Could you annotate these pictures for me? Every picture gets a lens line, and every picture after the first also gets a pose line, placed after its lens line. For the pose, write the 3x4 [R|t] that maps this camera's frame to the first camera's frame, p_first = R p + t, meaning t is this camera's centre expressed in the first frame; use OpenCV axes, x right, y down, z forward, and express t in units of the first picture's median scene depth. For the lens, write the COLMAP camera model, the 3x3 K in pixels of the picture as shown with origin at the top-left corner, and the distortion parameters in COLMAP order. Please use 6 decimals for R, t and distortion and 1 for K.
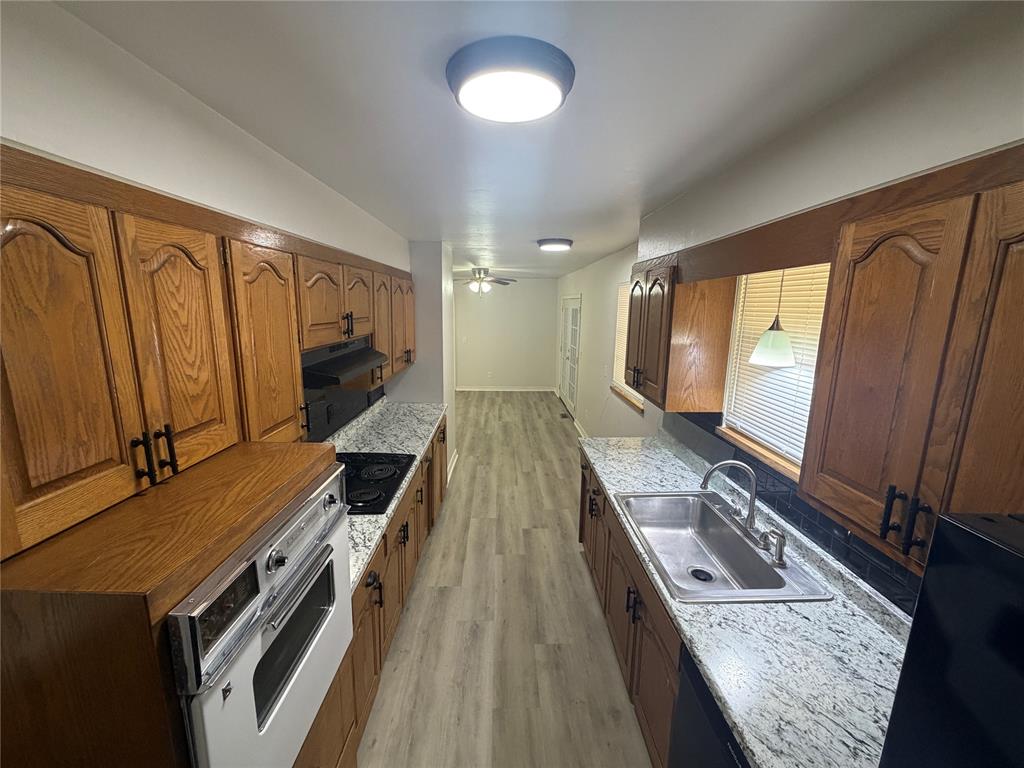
lens RADIAL K [[406.7, 0, 512.2], [0, 406.7, 381.5], [0, 0, 1]] dist [-0.000387, 0.000382]
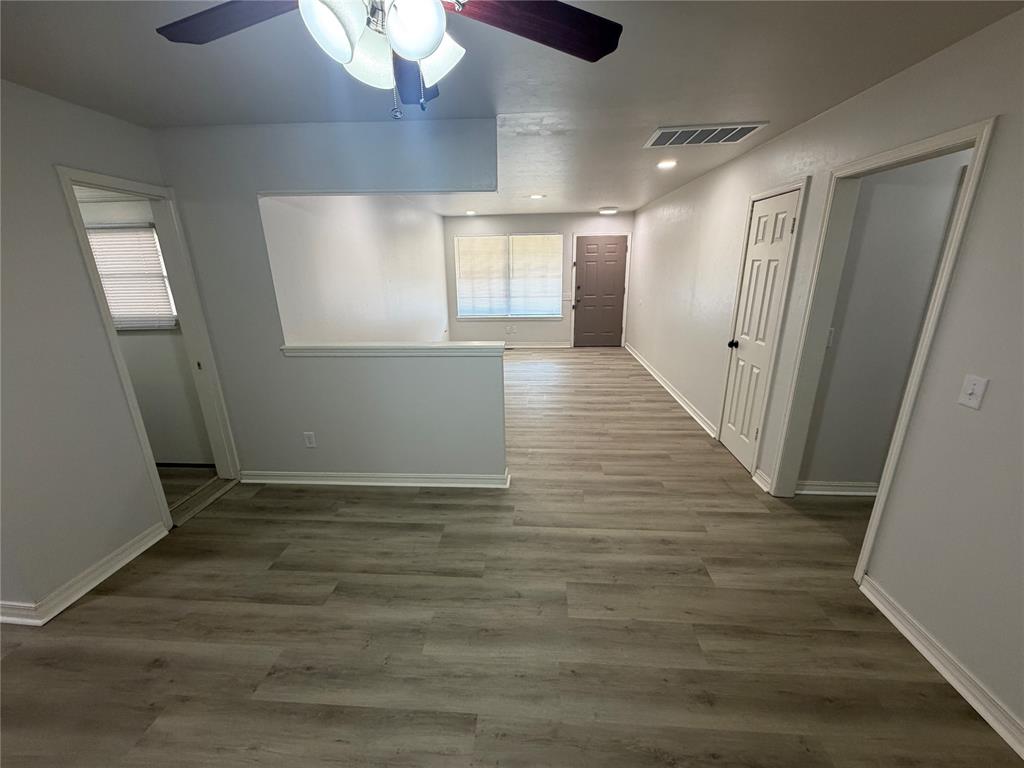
lens RADIAL K [[406.7, 0, 507.4], [0, 406.7, 380.9], [0, 0, 1]] dist [-0.000387, 0.000382]
pose [[-0.099288, 0.268406, -0.958176, 0.133616], [-0.164467, 0.945263, 0.281831, -0.222695], [0.981373, 0.185570, -0.049709, 1.468428]]
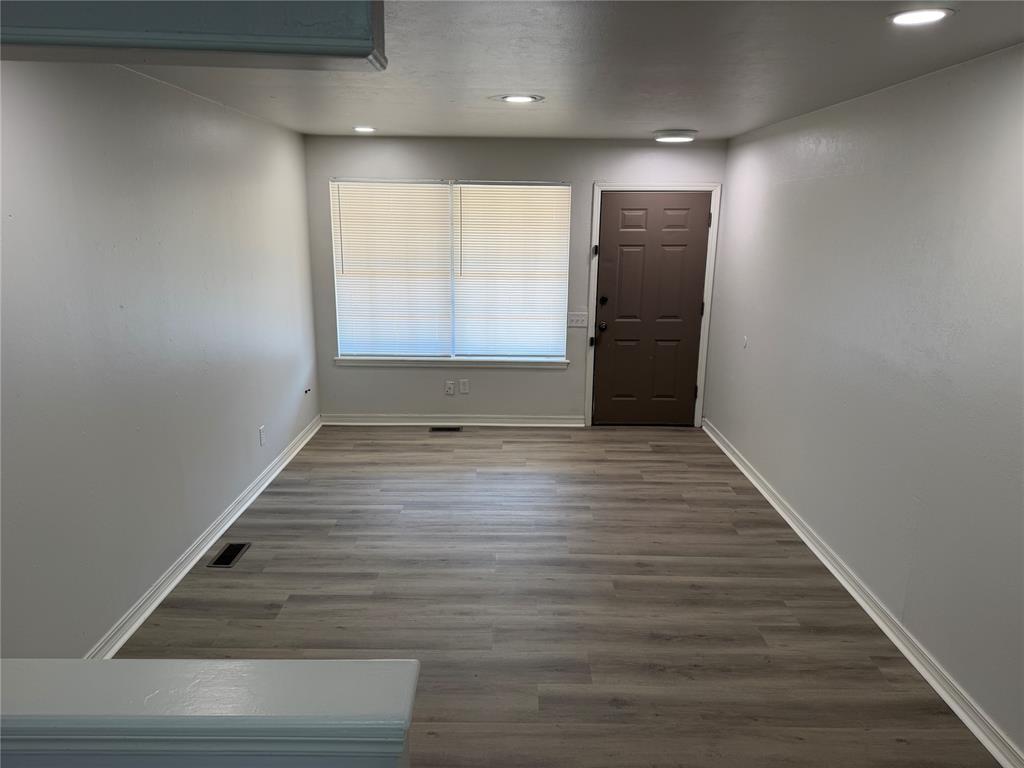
lens RADIAL K [[717.4, 0, 508.3], [0, 717.4, 383.9], [0, 0, 1]] dist [0.101785, -0.002754]
pose [[-0.025818, 0.214610, -0.976359, -0.211917], [-0.193278, 0.957184, 0.215506, -0.267153], [0.980804, 0.194272, 0.016767, 1.433937]]
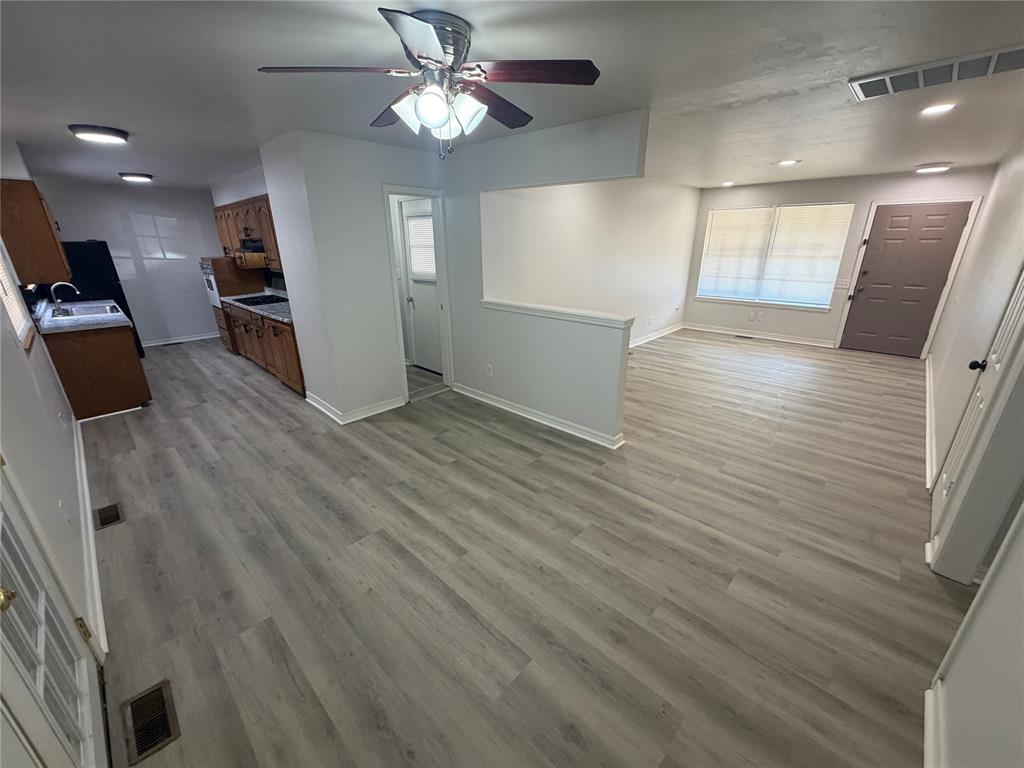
lens RADIAL K [[406.7, 0, 513.1], [0, 406.7, 382.2], [0, 0, 1]] dist [-0.000387, 0.000382]
pose [[-0.705049, 0.229973, -0.670834, 0.139022], [-0.130211, 0.887894, 0.441236, -0.276565], [0.697102, 0.398443, -0.596063, 1.716613]]
